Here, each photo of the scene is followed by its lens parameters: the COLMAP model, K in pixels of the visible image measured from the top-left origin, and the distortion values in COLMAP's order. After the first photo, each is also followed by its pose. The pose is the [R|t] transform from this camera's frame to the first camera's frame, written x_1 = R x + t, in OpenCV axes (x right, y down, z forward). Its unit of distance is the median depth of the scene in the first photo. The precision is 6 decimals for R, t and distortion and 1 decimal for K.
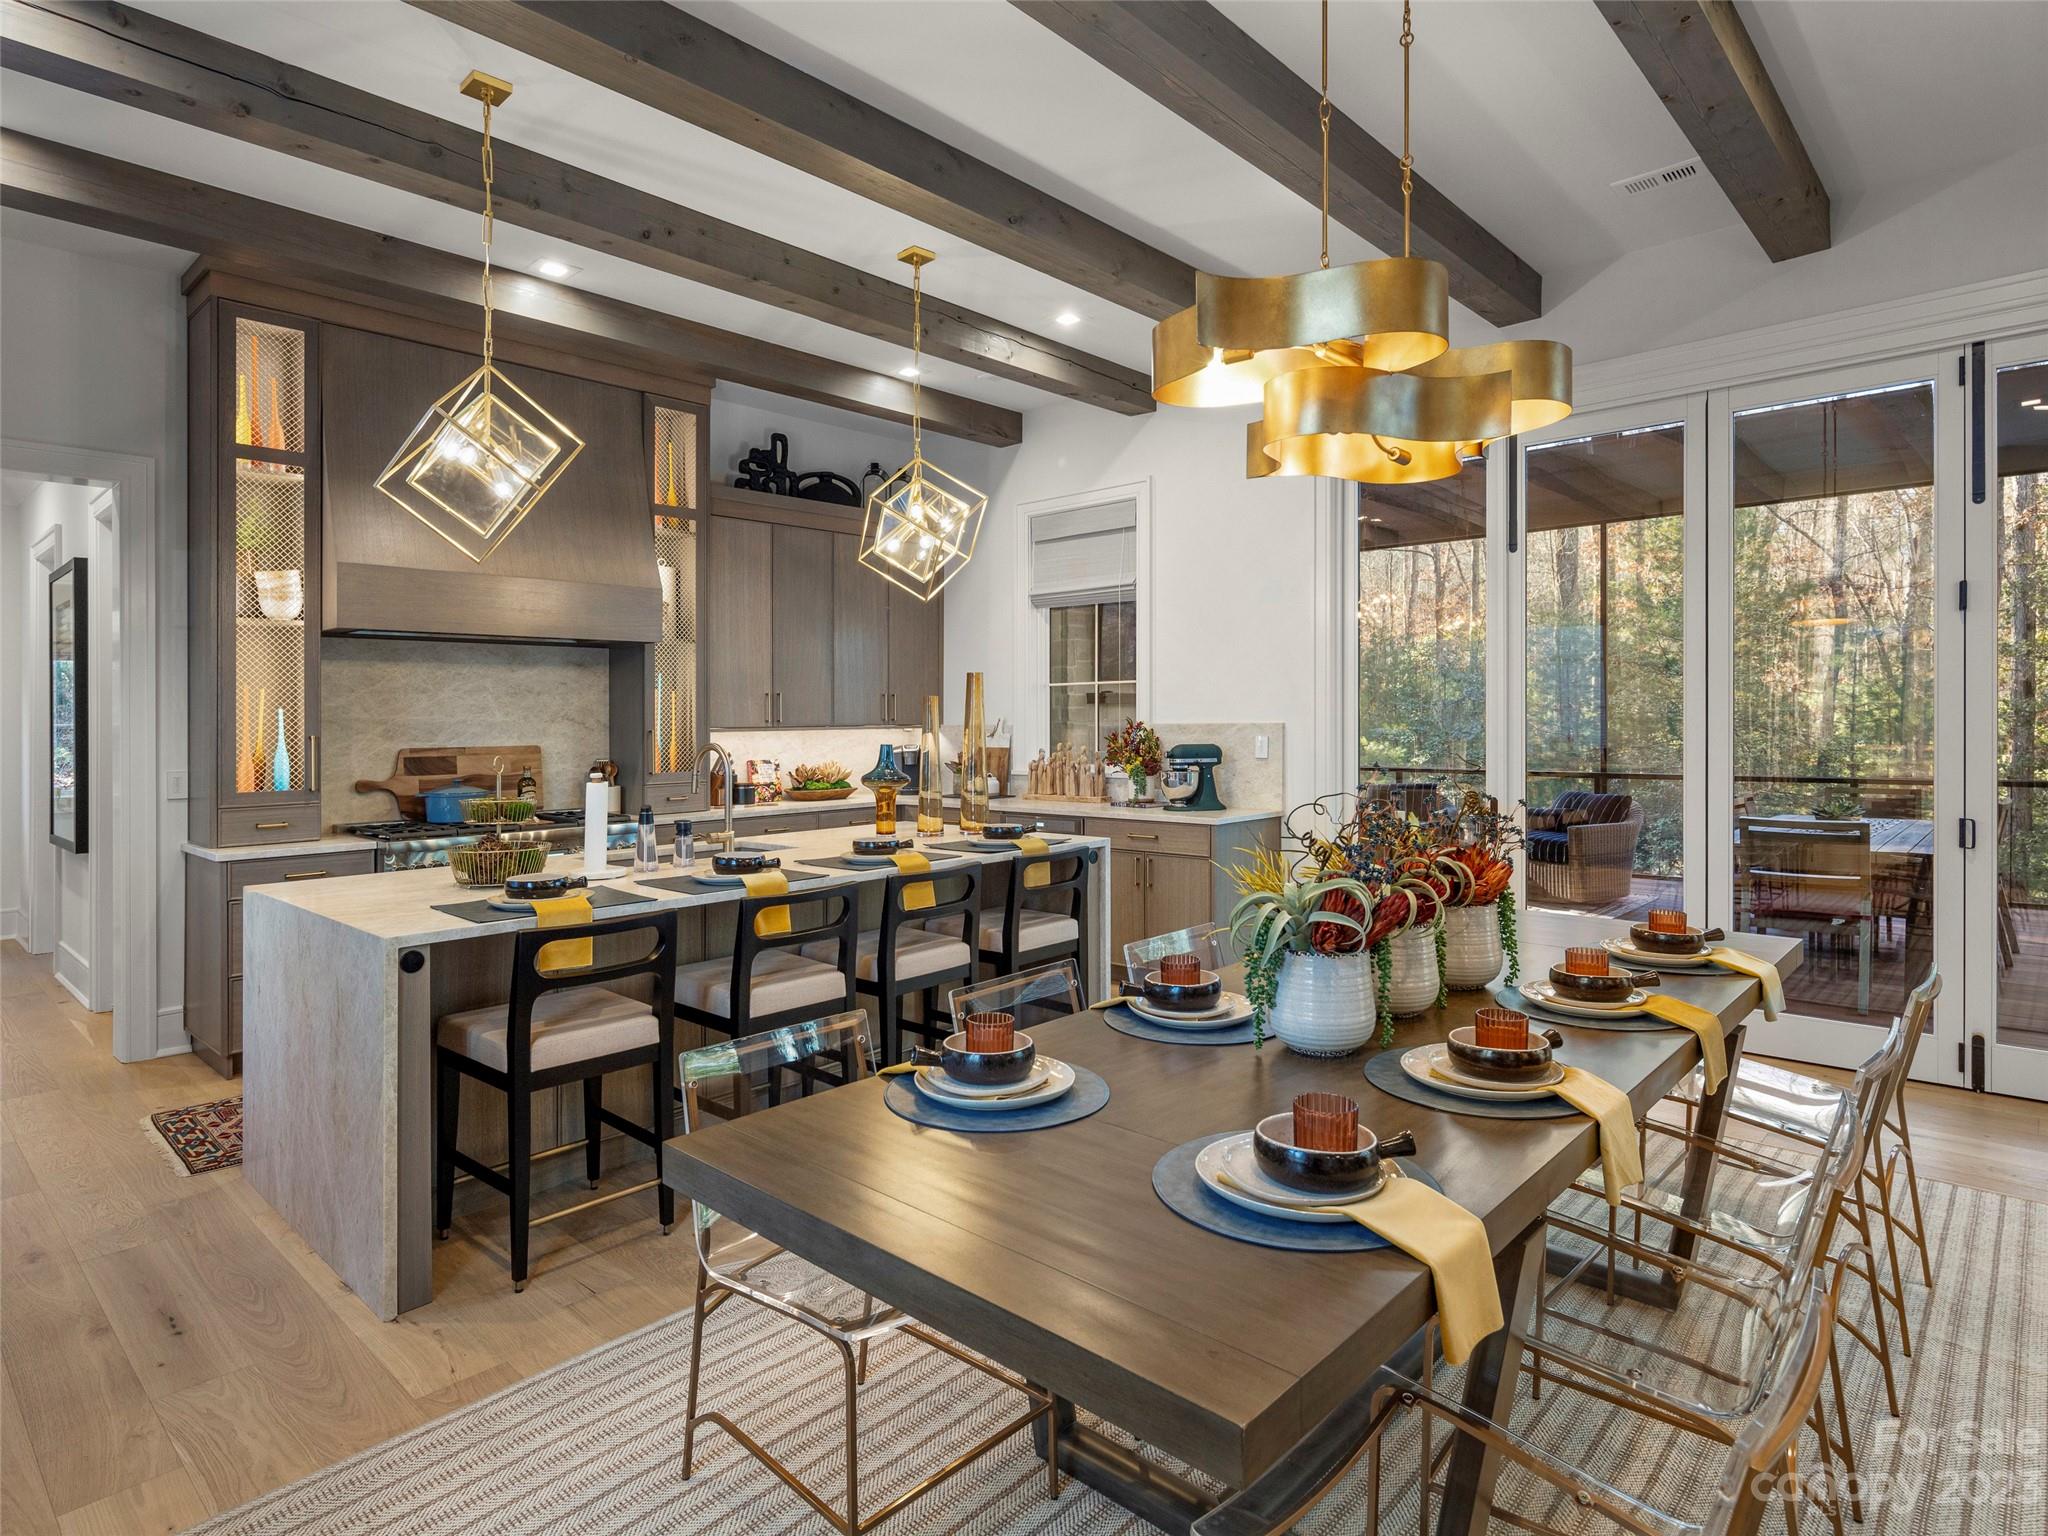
lens RADIAL K [[1132.1, 0, 1000.2], [0, 1132.1, 720.4], [0, 0, 1]] dist [0.012256, -0.007397]
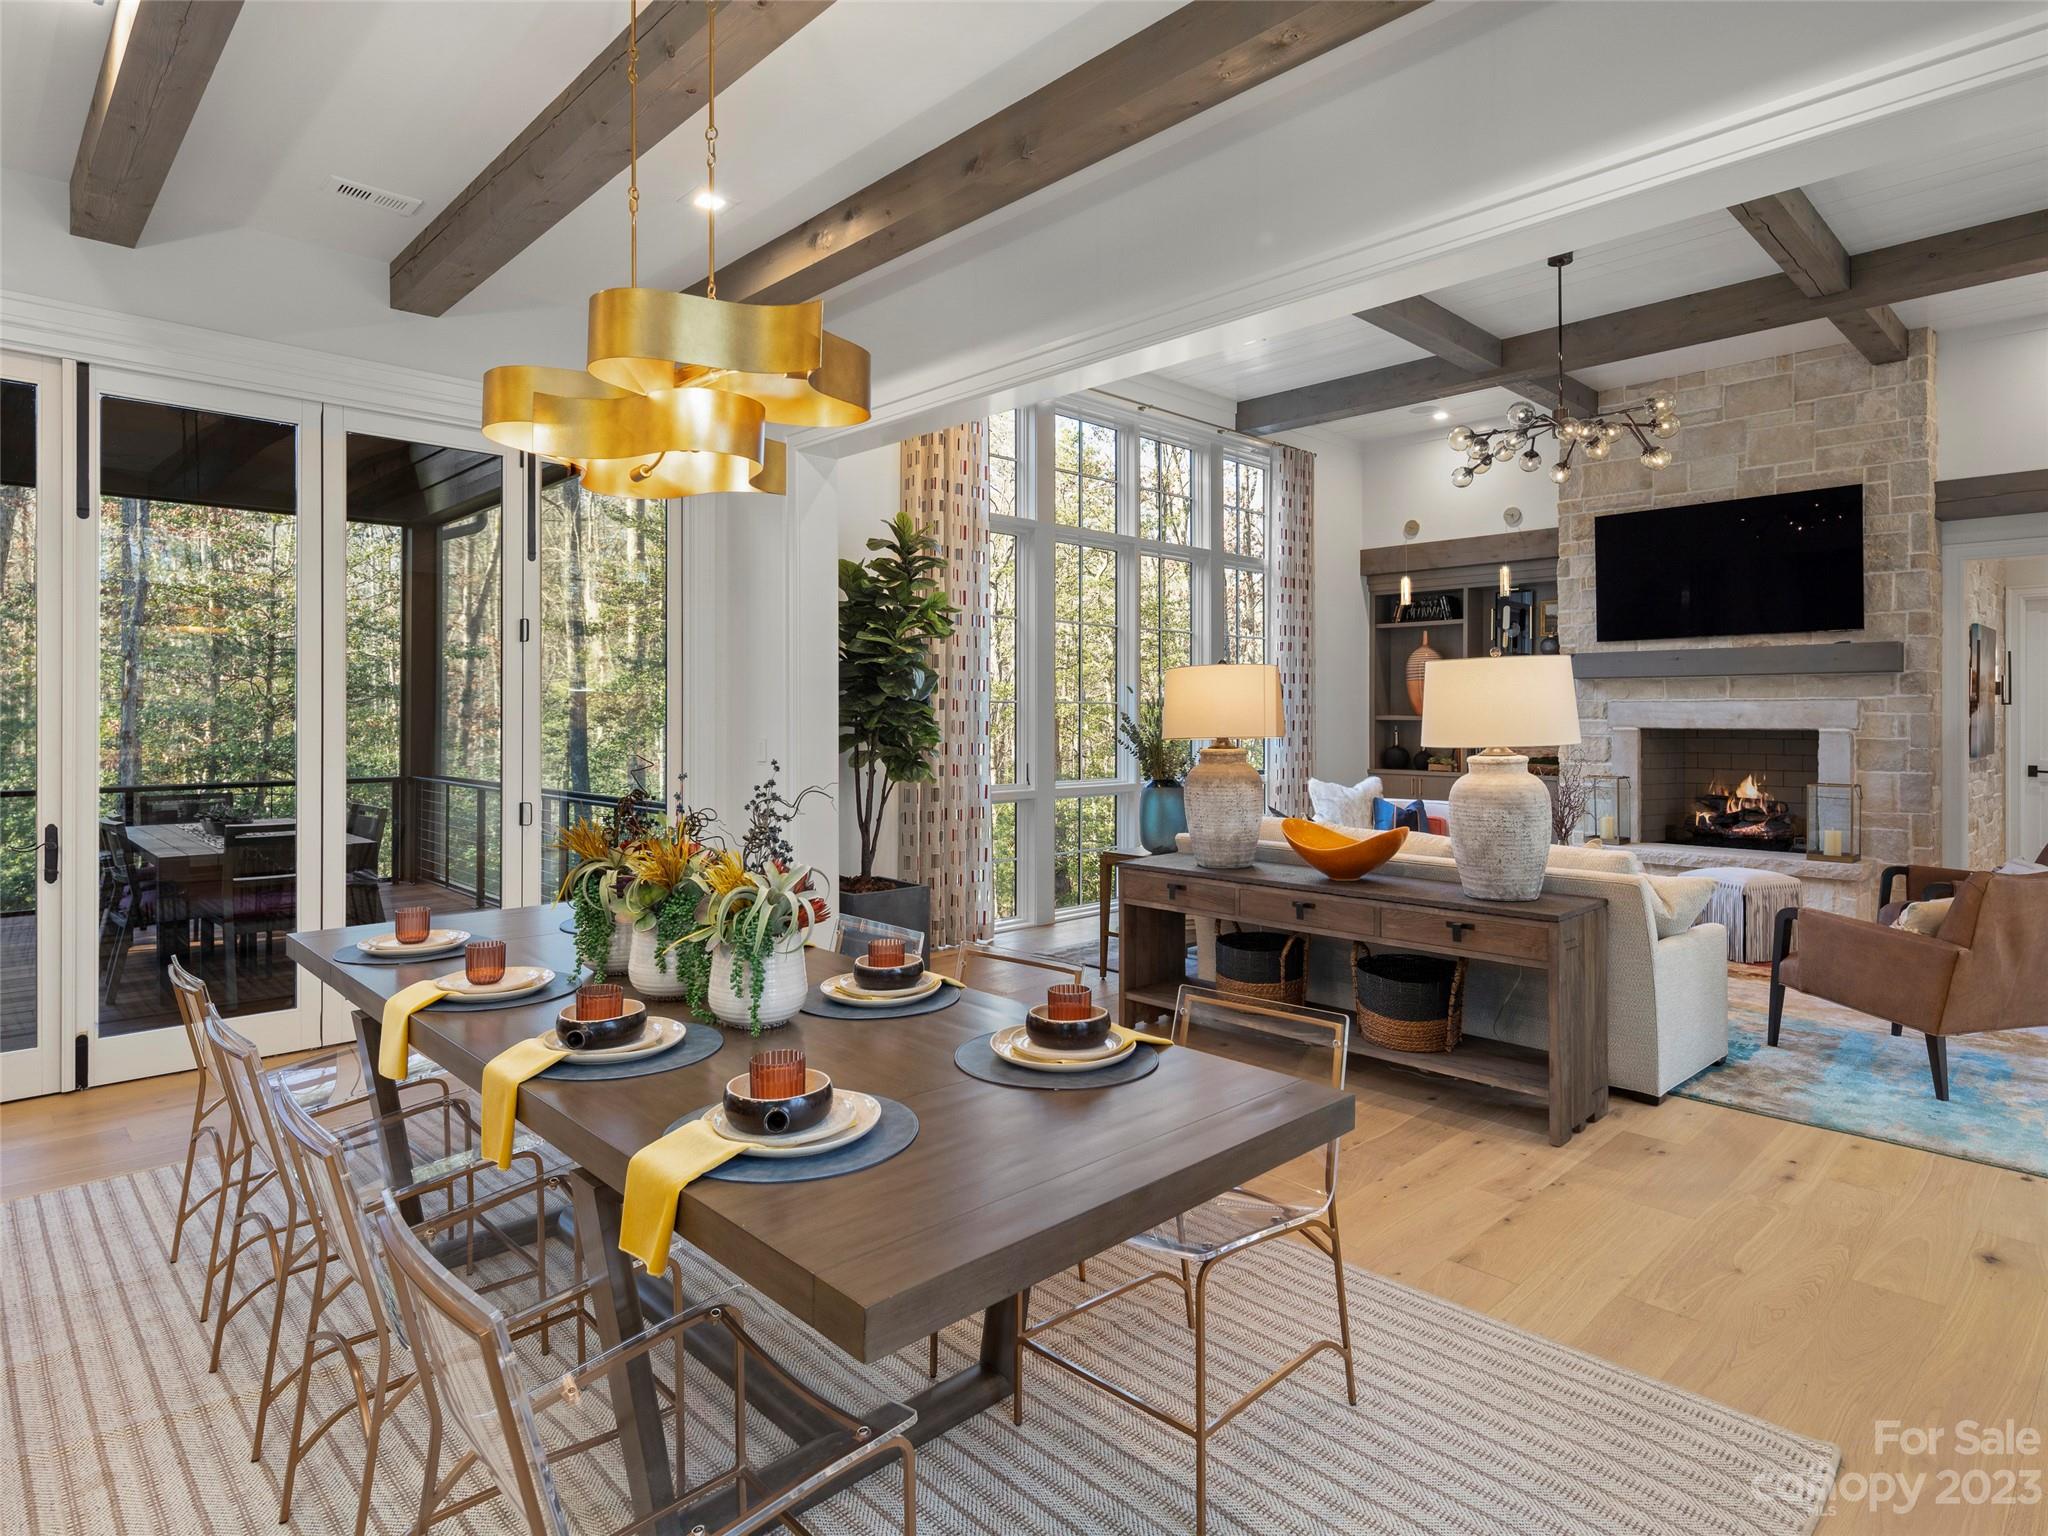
lens RADIAL K [[1132.1, 0, 1027.6], [0, 1132.1, 727.4], [0, 0, 1]] dist [0.012256, -0.007397]
pose [[0.042266, 0.000207, 0.999106, -0.306197], [0.005153, 0.999987, -0.000425, 0.006481], [-0.999093, 0.005166, 0.042264, 0.272965]]
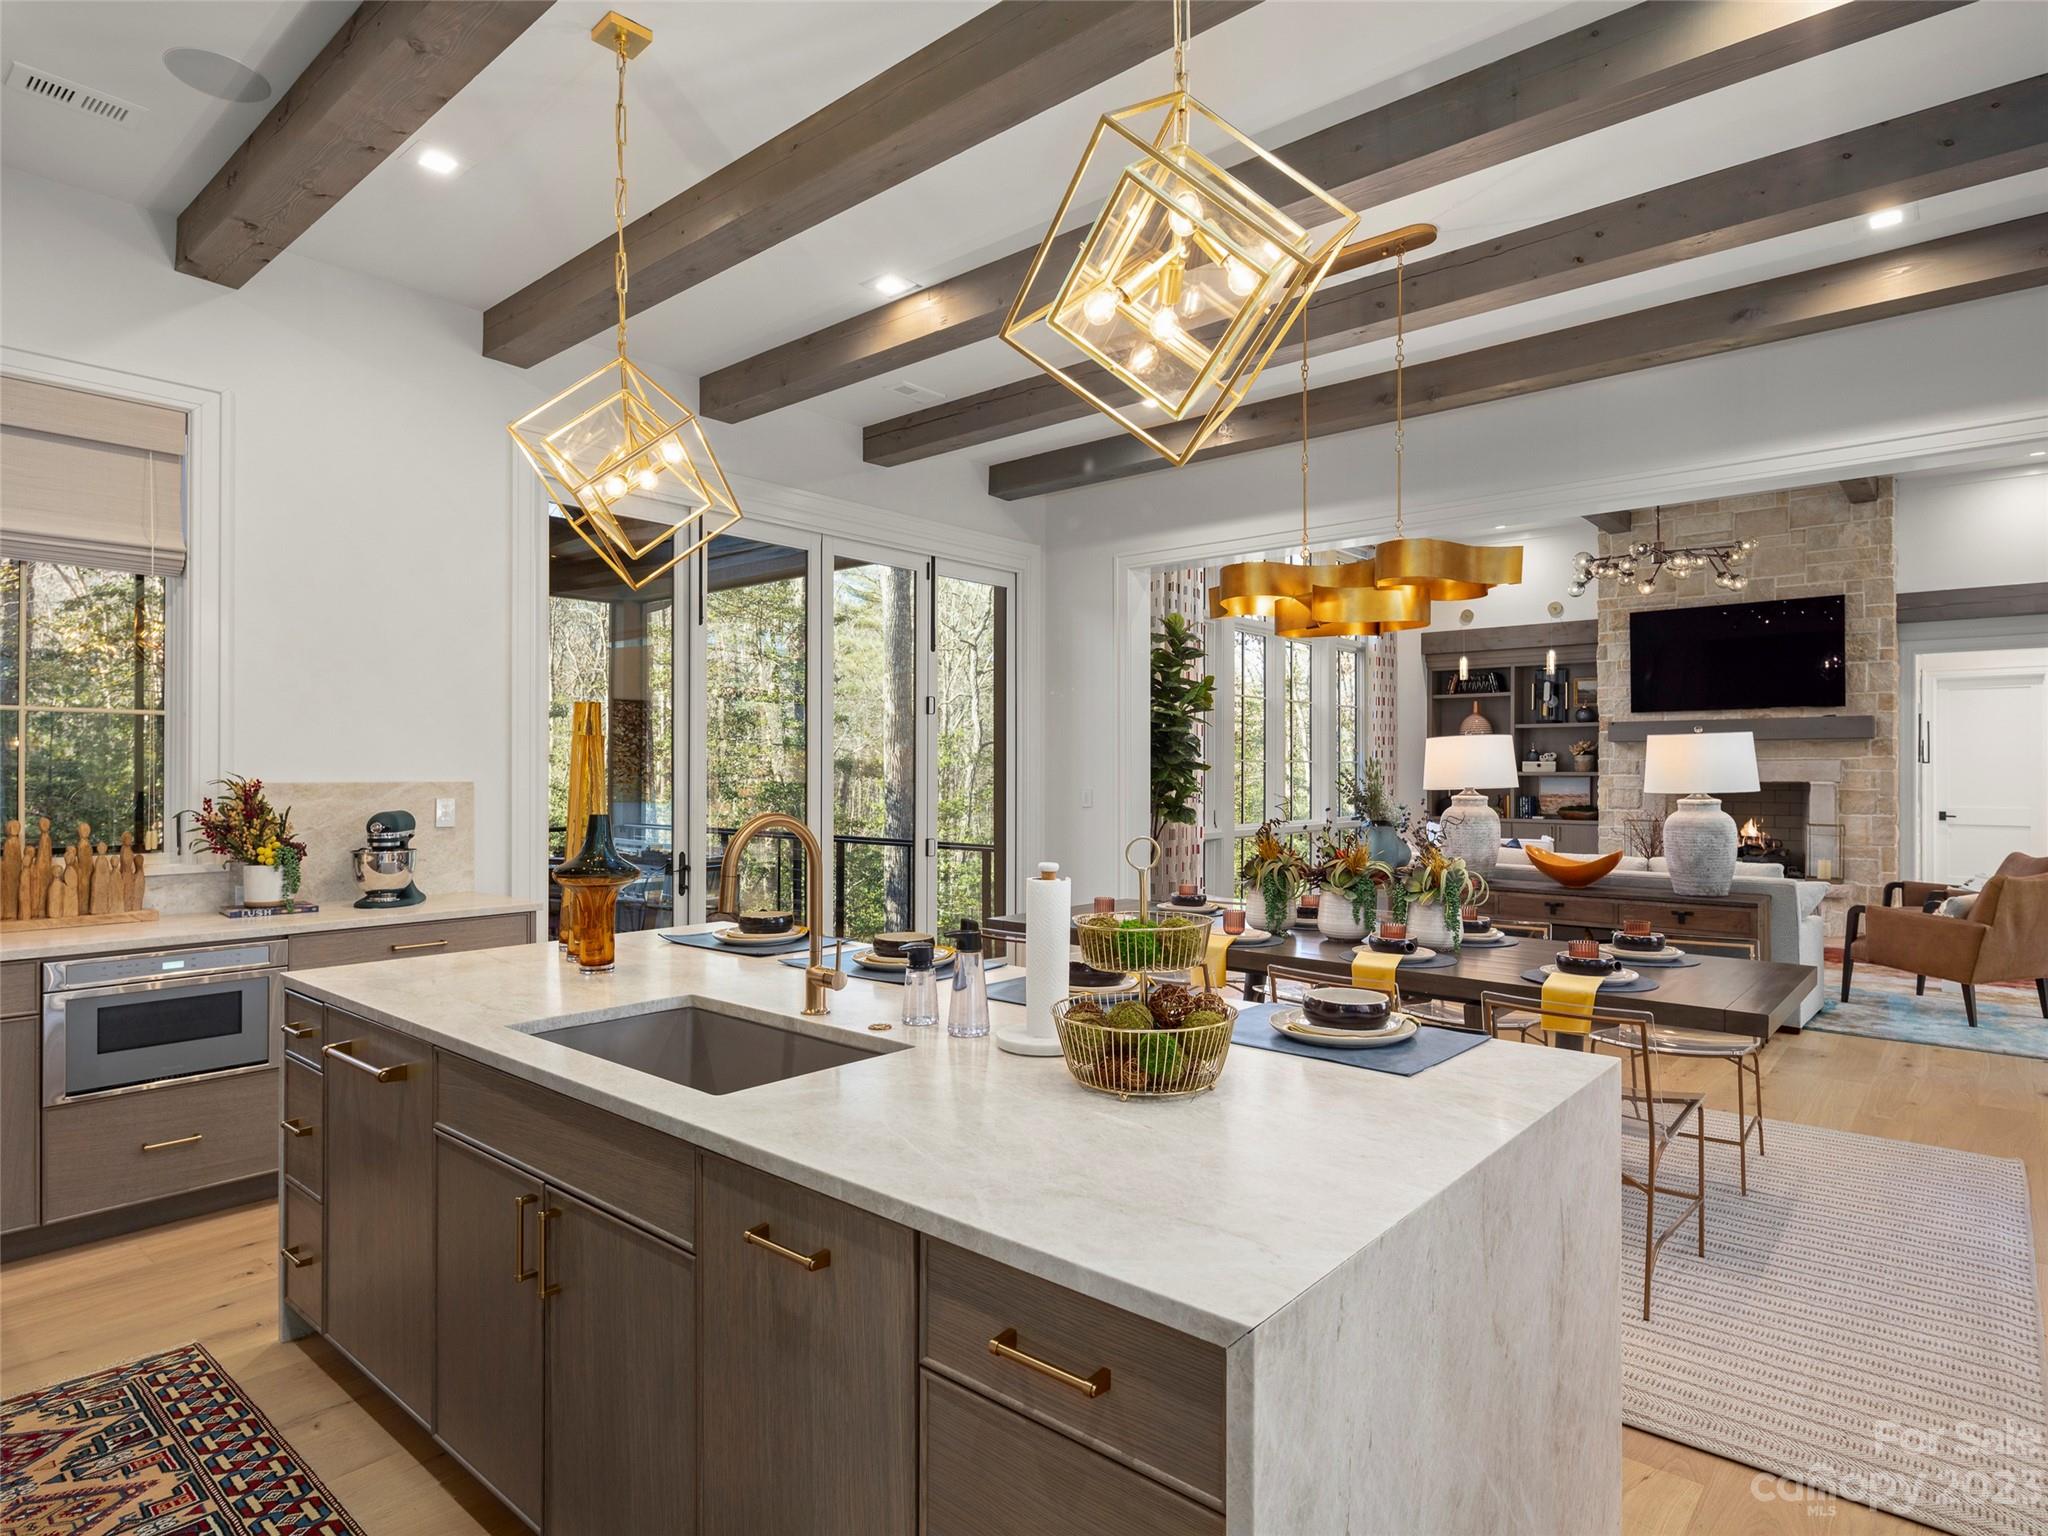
lens RADIAL K [[1132.1, 0, 1036.2], [0, 1132.1, 781.4], [0, 0, 1]] dist [0.012256, -0.007397]
pose [[-0.054877, 0.001422, 0.998492, -0.602259], [0.005861, 0.999982, -0.001102, 0.006261], [-0.998476, 0.005792, -0.054885, 0.682400]]
